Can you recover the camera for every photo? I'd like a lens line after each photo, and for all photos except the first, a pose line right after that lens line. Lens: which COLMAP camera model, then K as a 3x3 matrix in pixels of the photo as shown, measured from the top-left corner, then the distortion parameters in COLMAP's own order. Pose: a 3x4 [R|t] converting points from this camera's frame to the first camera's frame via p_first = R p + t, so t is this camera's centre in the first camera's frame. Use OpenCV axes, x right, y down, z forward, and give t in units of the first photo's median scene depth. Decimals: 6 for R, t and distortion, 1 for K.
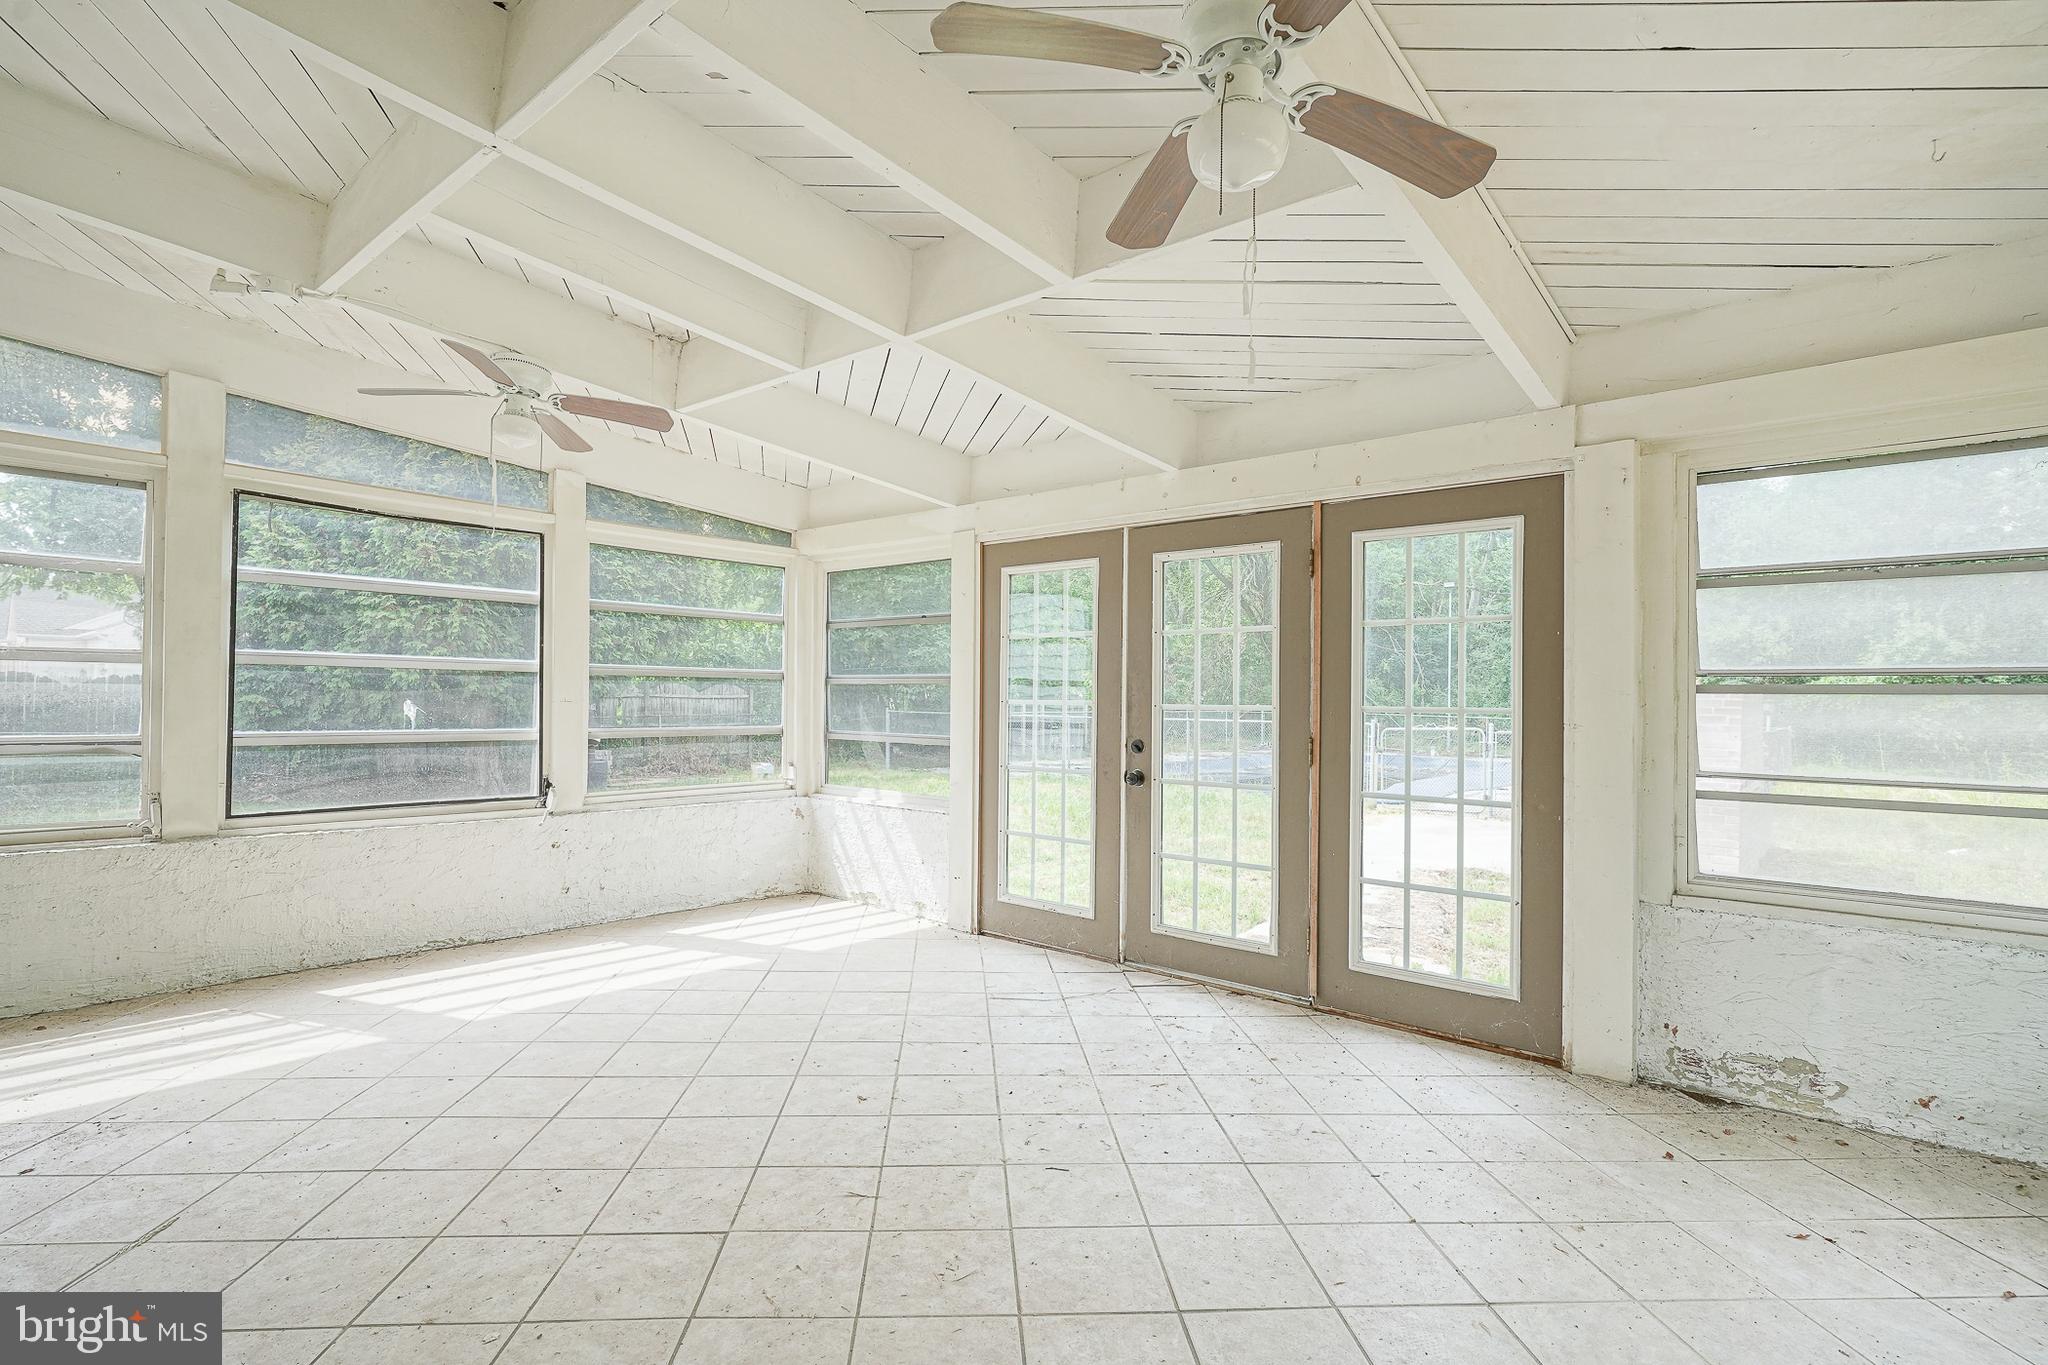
lens RADIAL K [[1016.4, 0, 991.1], [0, 1016.4, 673.3], [0, 0, 1]] dist [-0.003001, 0.005469]
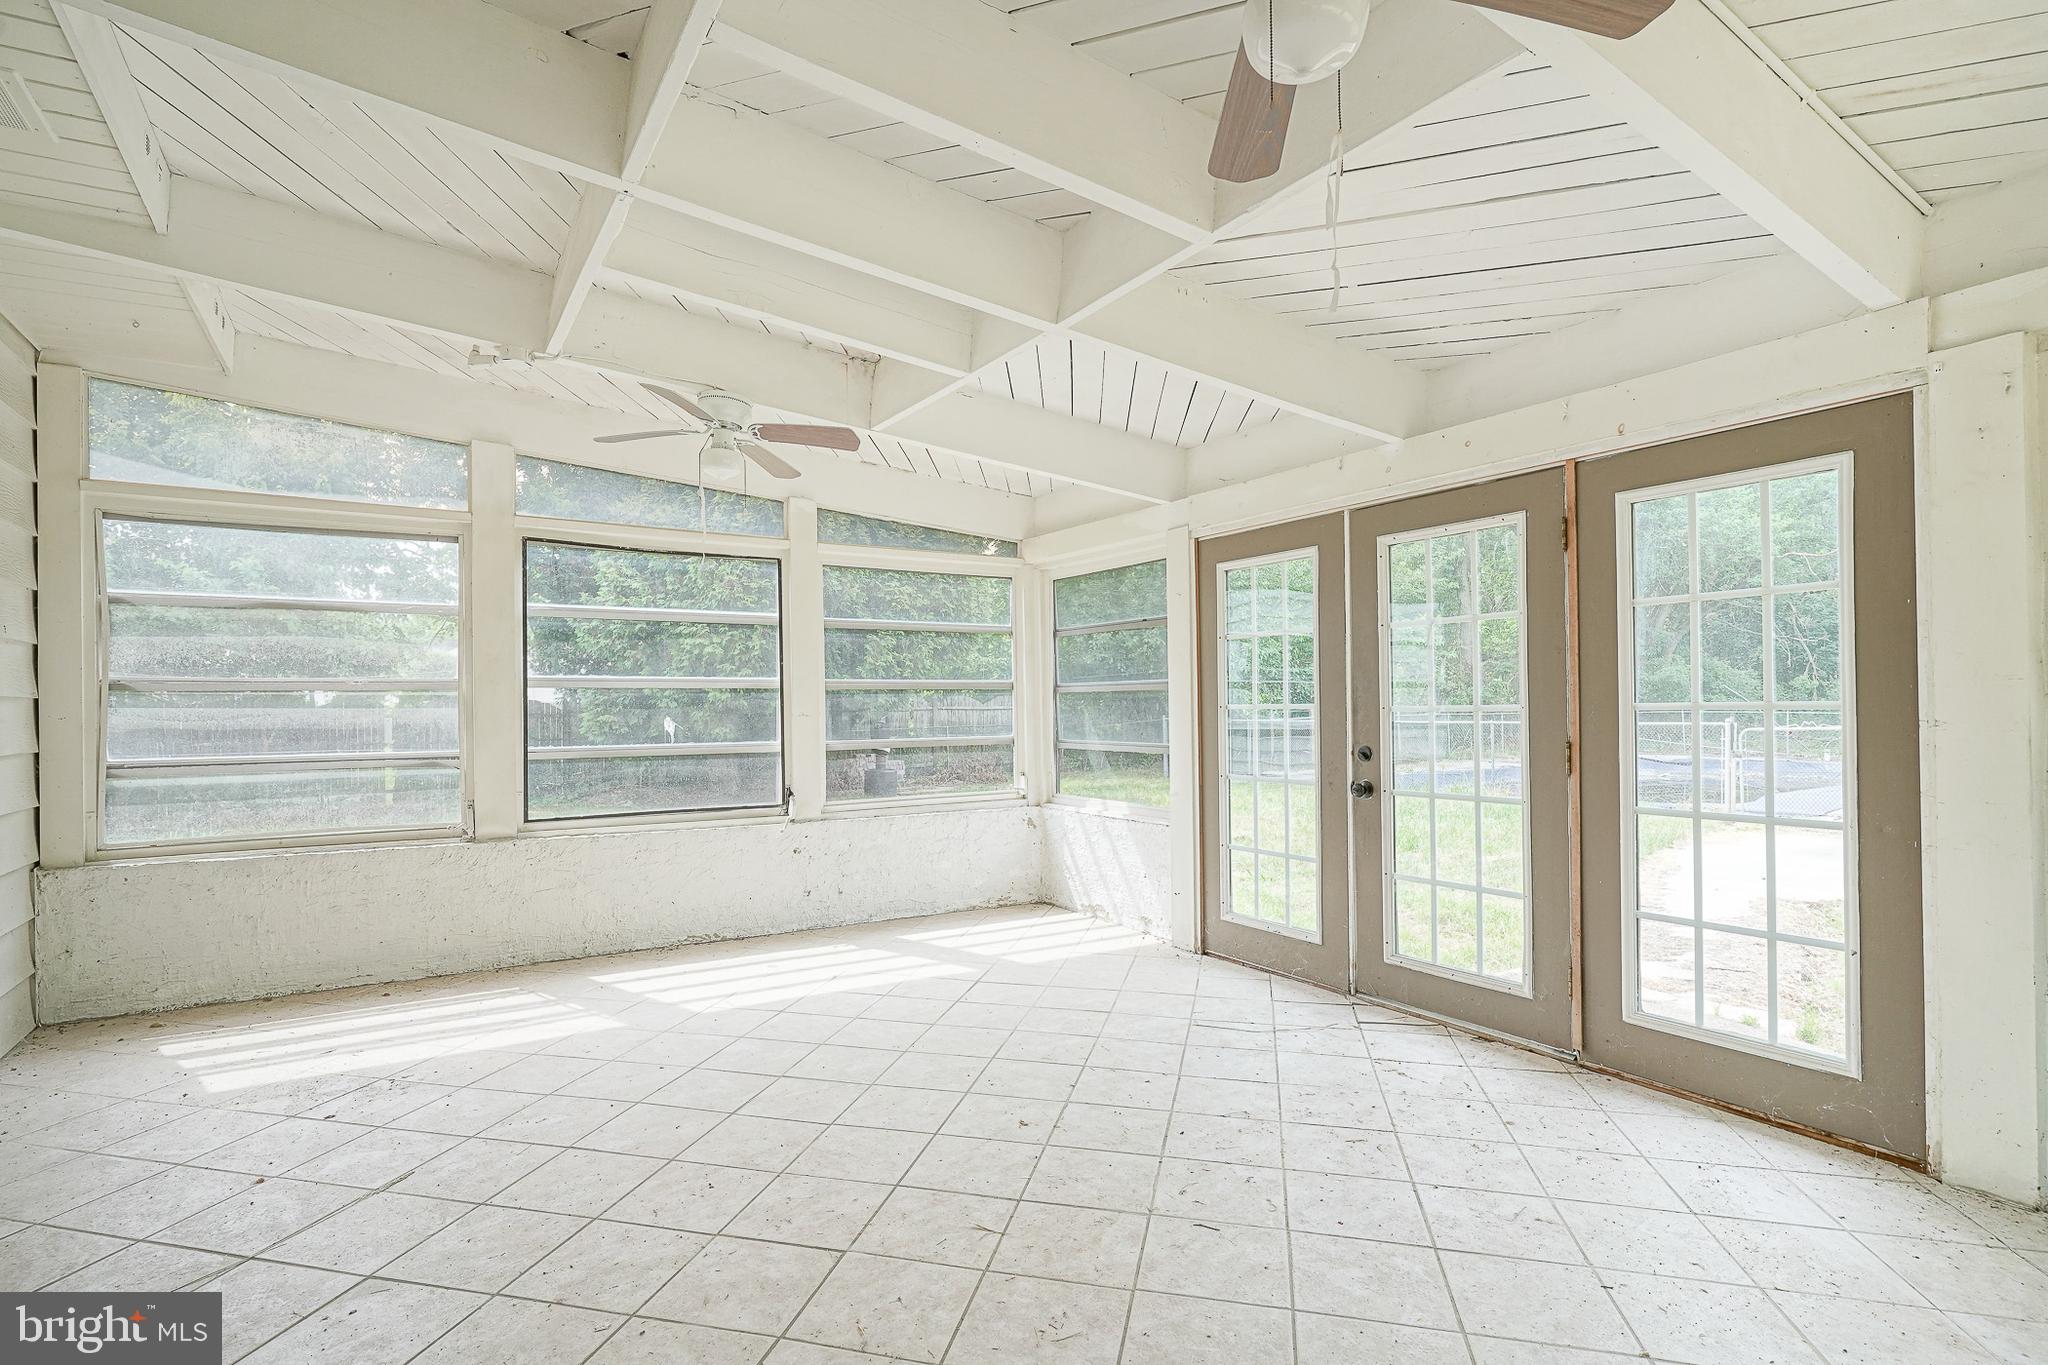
lens RADIAL K [[1005.7, 0, 1002.5], [0, 1005.7, 690.0], [0, 0, 1]] dist [-0.004219, 0.005379]
pose [[0.956233, -0.026706, -0.291383, 0.111644], [0.029010, 0.999573, 0.003591, 0.003969], [0.291163, -0.011887, 0.956600, 0.071272]]
